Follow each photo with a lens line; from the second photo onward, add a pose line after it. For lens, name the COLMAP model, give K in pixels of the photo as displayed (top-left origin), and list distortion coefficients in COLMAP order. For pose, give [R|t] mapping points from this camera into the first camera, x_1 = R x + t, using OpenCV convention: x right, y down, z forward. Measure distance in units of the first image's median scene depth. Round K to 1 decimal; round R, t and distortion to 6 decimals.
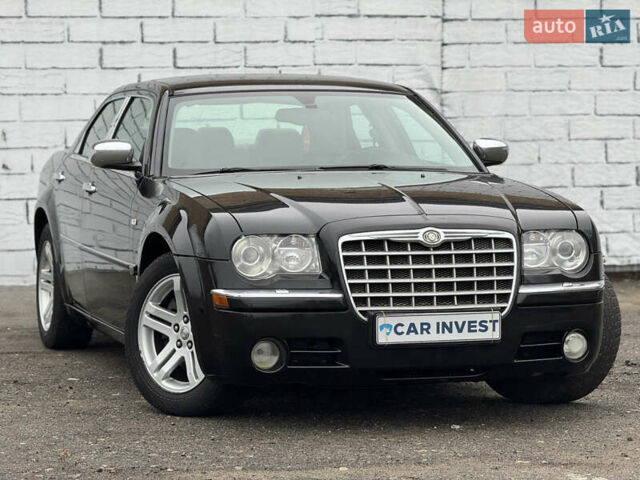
lens RADIAL K [[2231.5, 0, 318.7], [0, 2231.5, 242.2], [0, 0, 1]] dist [0.303253, 0.000000]
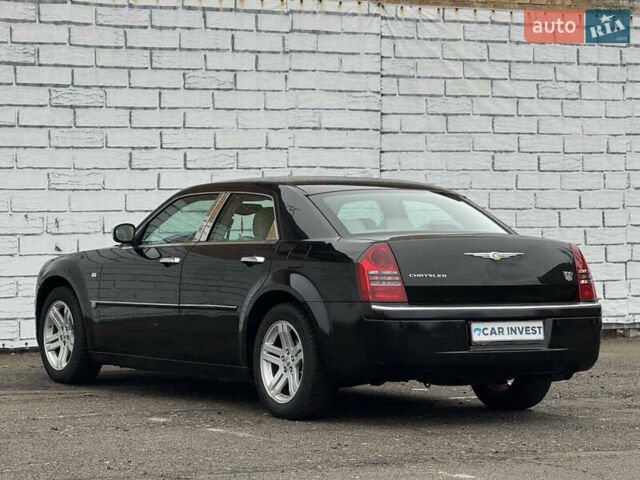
lens RADIAL K [[2231.5, 0, 311.4], [0, 2231.5, 283.4], [0, 0, 1]] dist [0.303253, 0.000000]
pose [[0.972267, -0.003879, 0.233842, -0.466551], [0.009812, 0.999659, -0.024213, 0.026165], [-0.233668, 0.025836, 0.971973, -0.351296]]
